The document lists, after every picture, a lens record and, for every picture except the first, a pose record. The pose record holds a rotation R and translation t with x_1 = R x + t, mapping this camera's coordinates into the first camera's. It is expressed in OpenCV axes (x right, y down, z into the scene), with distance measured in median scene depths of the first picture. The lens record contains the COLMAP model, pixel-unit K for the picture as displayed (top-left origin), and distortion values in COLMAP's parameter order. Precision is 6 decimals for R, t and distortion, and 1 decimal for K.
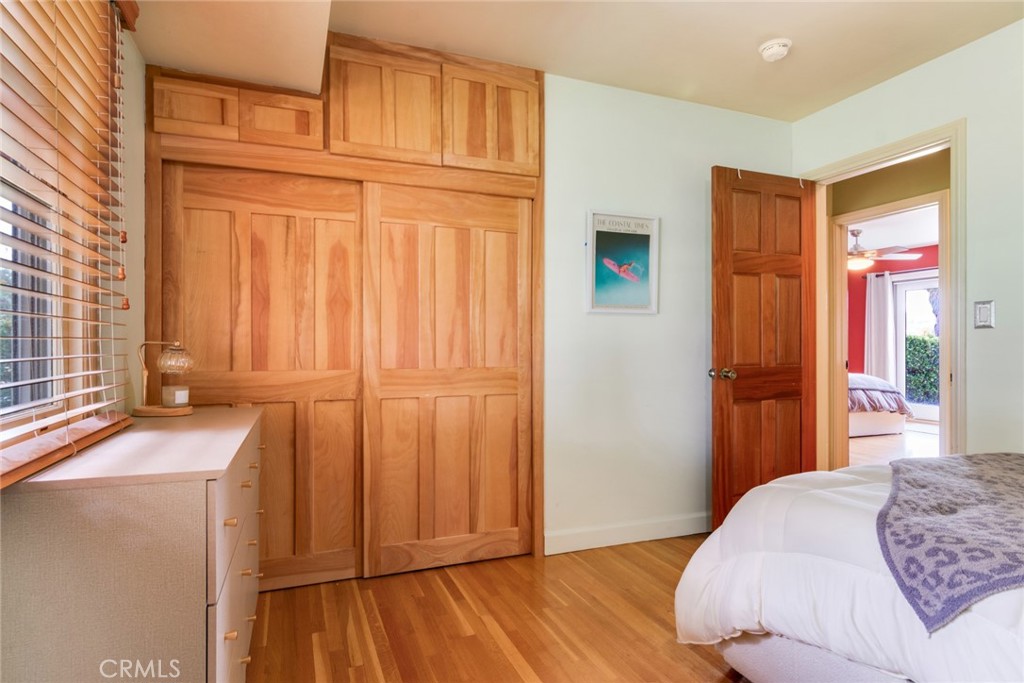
lens RADIAL K [[550.9, 0, 512.0], [0, 550.9, 341.5], [0, 0, 1]] dist [-0.003230, -0.001045]
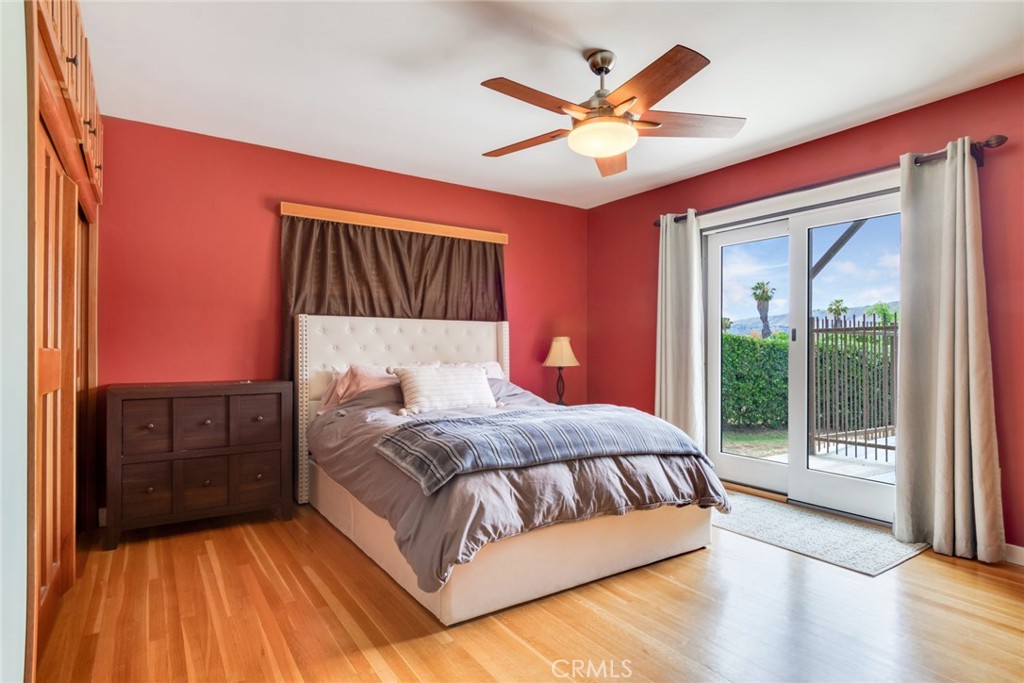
lens RADIAL K [[550.9, 0, 512.0], [0, 550.9, 341.5], [0, 0, 1]] dist [-0.003230, -0.001045]
pose [[0.973791, 0.005579, 0.227376, 0.468112], [-0.004983, 0.999982, -0.003196, 0.006024], [-0.227390, 0.001979, 0.973802, 0.619040]]
